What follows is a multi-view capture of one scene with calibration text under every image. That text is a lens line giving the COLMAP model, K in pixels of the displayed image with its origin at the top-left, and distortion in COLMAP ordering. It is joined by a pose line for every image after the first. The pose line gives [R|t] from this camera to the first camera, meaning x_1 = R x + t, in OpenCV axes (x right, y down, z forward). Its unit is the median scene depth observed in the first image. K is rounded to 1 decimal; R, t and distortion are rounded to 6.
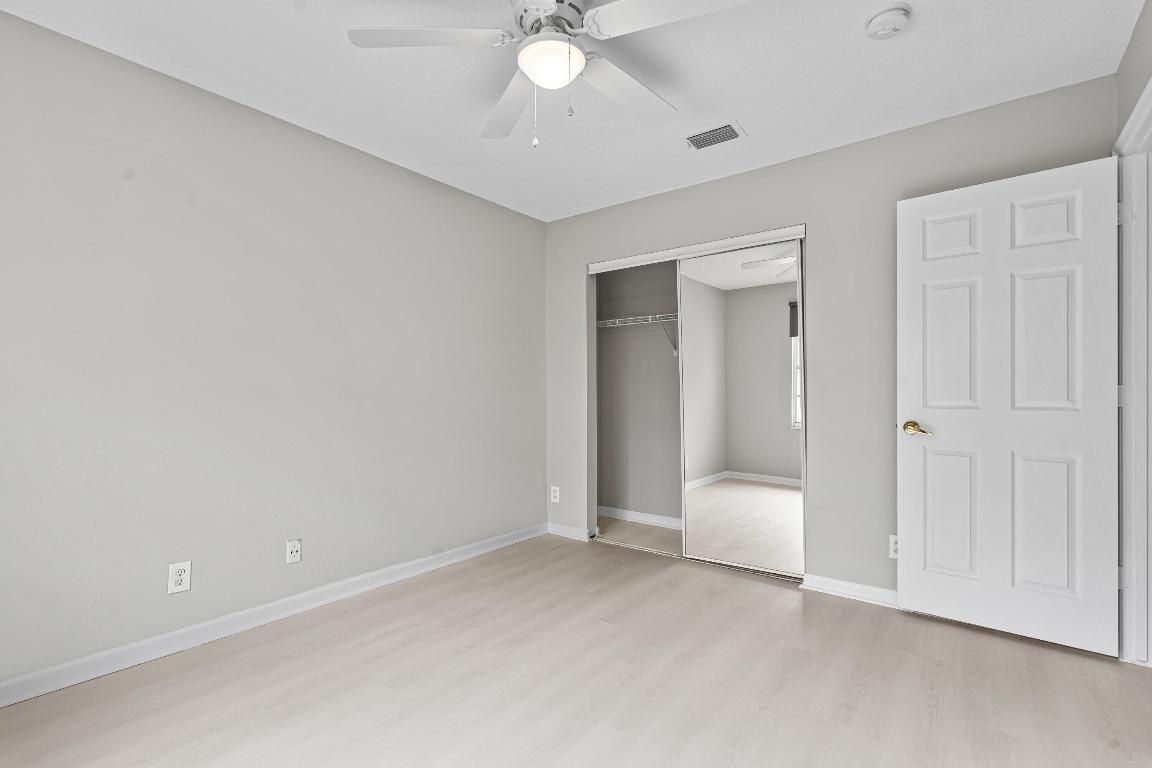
lens RADIAL K [[523.7, 0, 570.3], [0, 523.7, 396.0], [0, 0, 1]] dist [-0.002504, -0.000213]
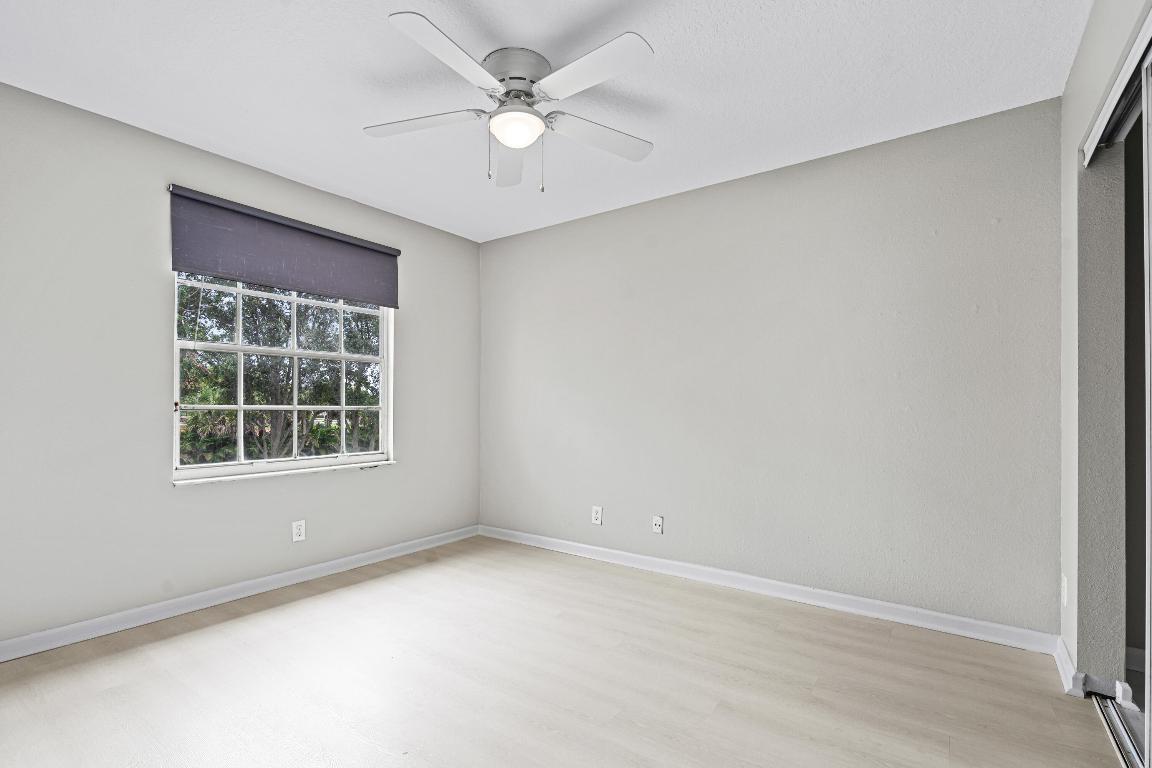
lens RADIAL K [[523.7, 0, 570.3], [0, 523.7, 396.0], [0, 0, 1]] dist [-0.002504, -0.000213]
pose [[0.035997, -0.025323, -0.999031, 0.705220], [-0.011041, 0.999608, -0.025735, 0.009344], [0.999291, 0.011956, 0.035703, 0.652351]]
